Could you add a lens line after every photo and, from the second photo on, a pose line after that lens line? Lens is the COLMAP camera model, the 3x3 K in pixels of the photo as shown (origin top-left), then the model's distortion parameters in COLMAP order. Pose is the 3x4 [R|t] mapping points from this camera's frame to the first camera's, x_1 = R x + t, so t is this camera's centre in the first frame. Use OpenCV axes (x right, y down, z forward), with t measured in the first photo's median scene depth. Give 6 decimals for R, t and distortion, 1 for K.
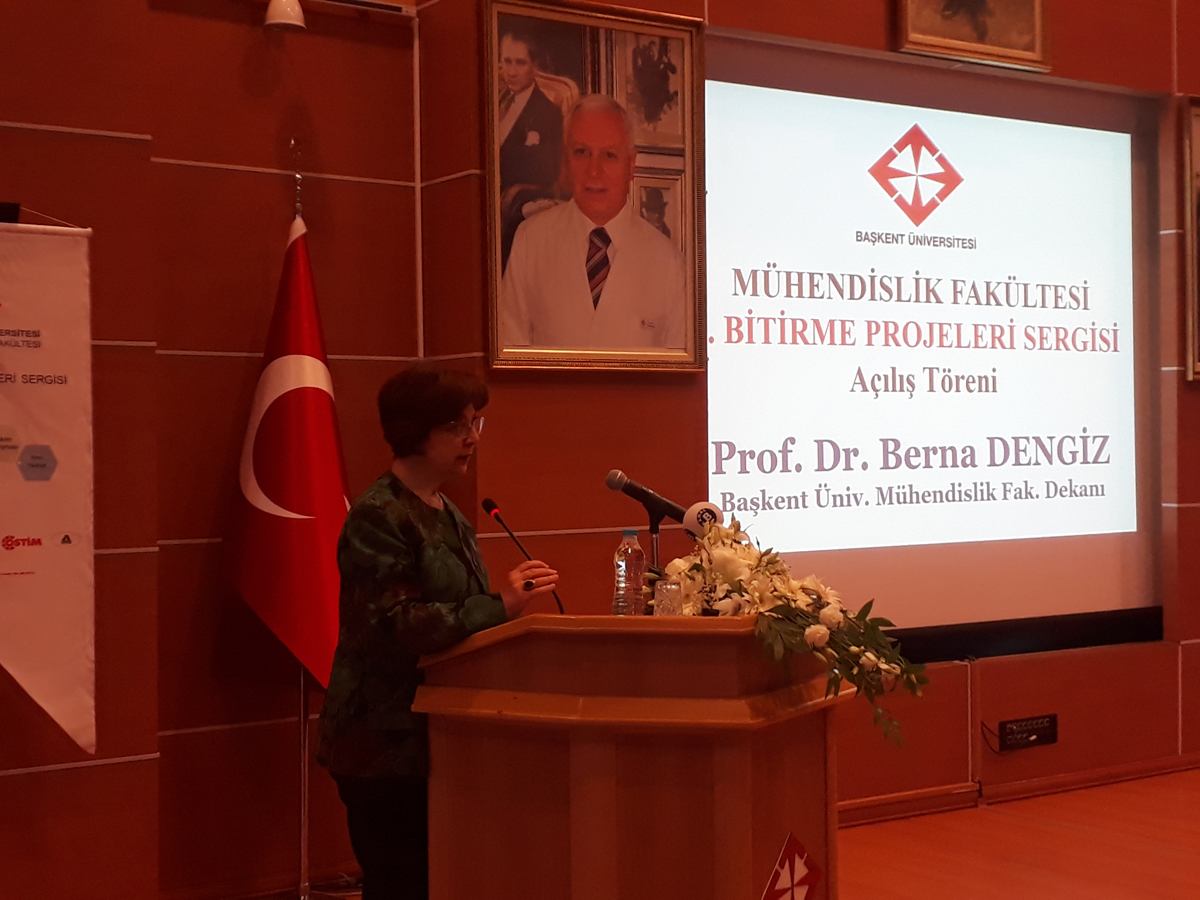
lens RADIAL K [[1737.8, 0, 597.8], [0, 1737.8, 444.1], [0, 0, 1]] dist [0.154954, -0.059964]
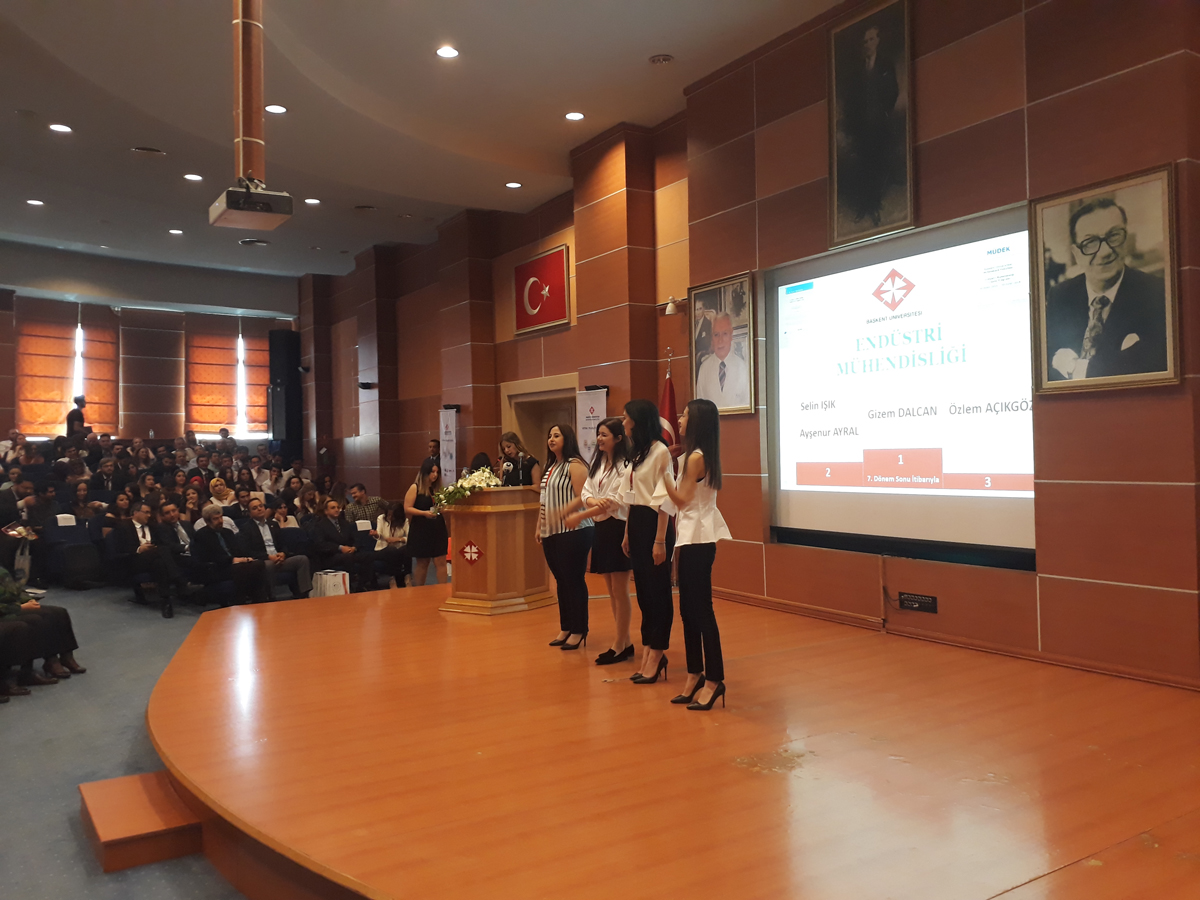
lens RADIAL K [[957.6, 0, 595.8], [0, 957.6, 448.8], [0, 0, 1]] dist [0.118826, -0.202936]
pose [[-0.050716, 0.013373, -0.998624, 1.478904], [0.021823, 0.999686, 0.012279, -0.012527], [0.998475, -0.021171, -0.050992, 0.874096]]
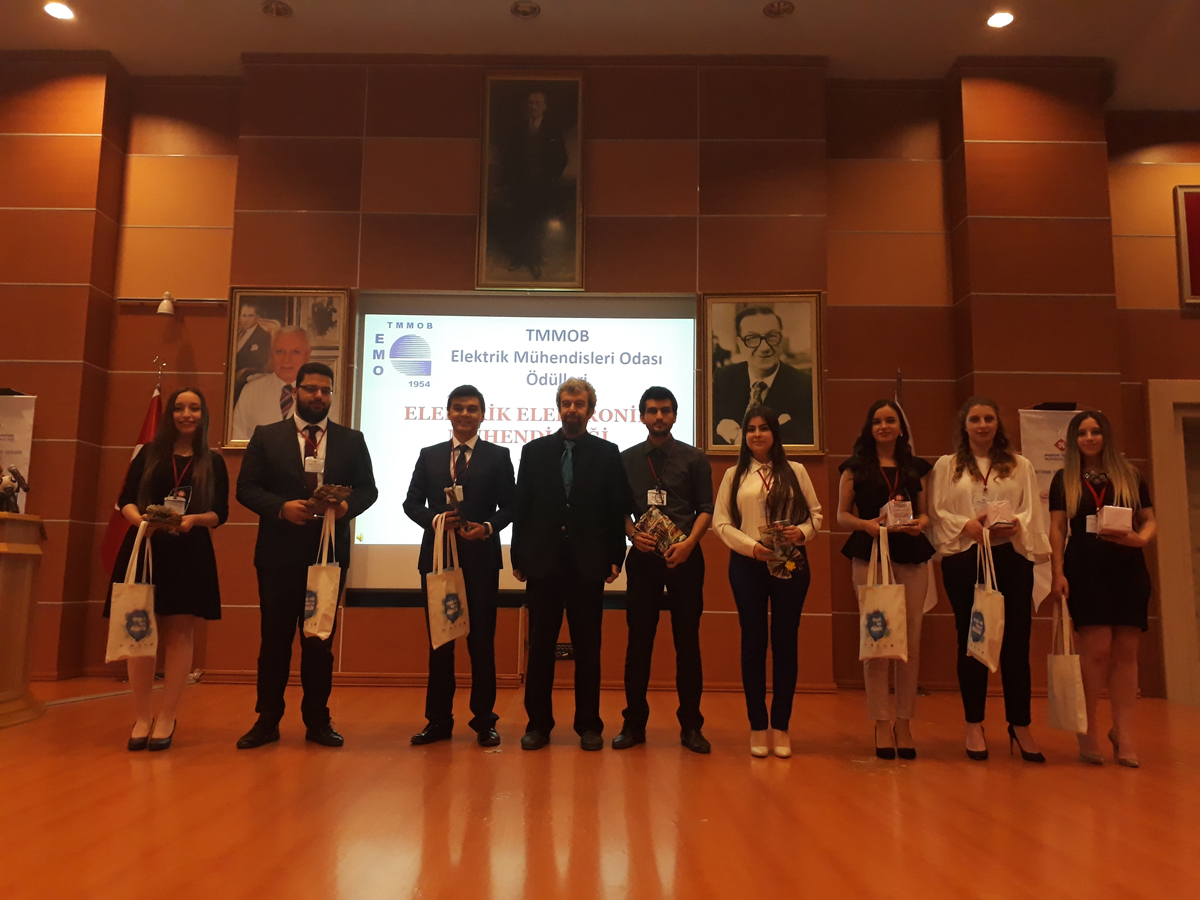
lens RADIAL K [[920.7, 0, 597.1], [0, 920.7, 456.6], [0, 0, 1]] dist [0.123962, -0.219633]
pose [[0.814651, -0.048683, -0.577905, 0.982880], [-0.025121, 0.992573, -0.119027, 0.094328], [0.579407, 0.111483, 0.807378, 0.289893]]
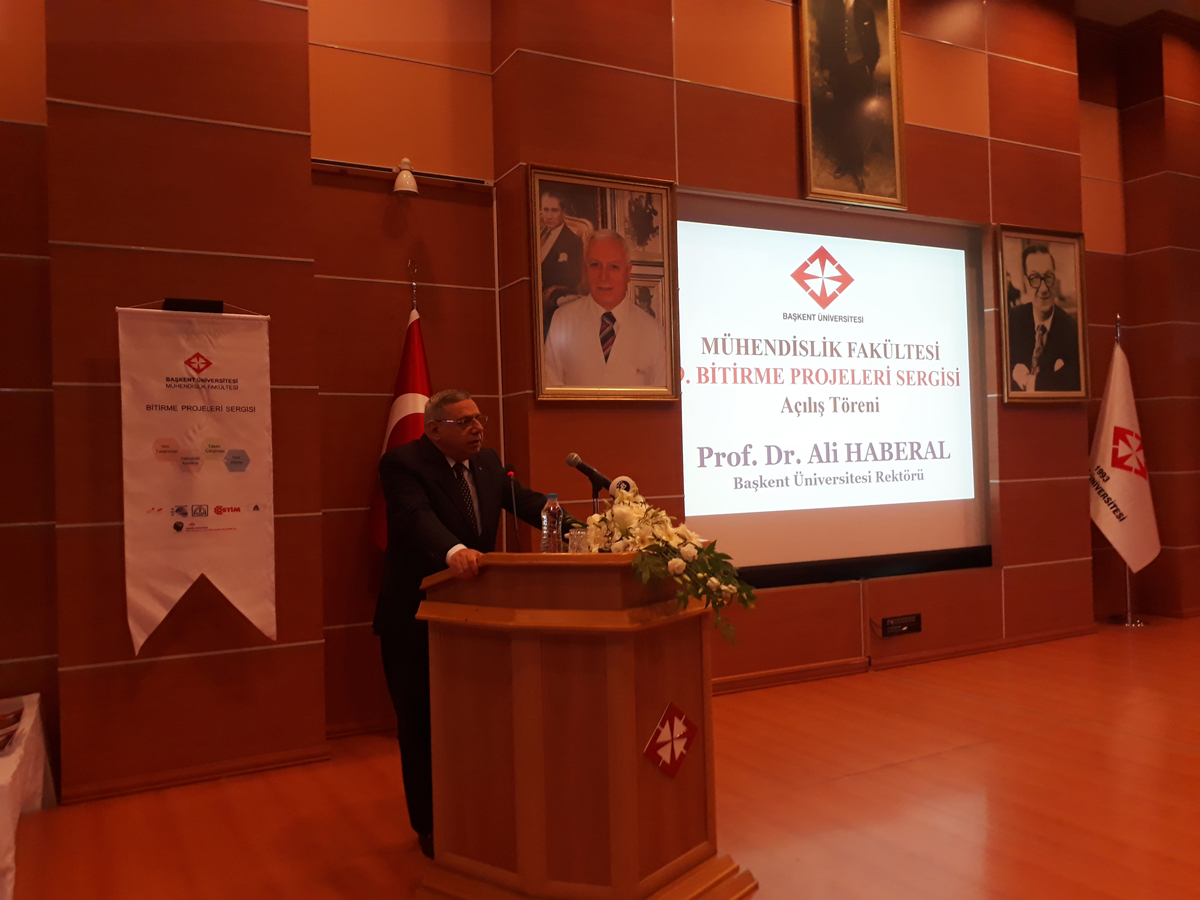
lens RADIAL K [[945.8, 0, 599.0], [0, 945.8, 450.5], [0, 0, 1]] dist [0.160442, -0.395255]
pose [[0.993273, -0.018395, -0.114325, 0.089984], [0.017210, 0.999788, -0.011346, 0.013468], [0.114509, 0.009303, 0.993379, 0.129144]]
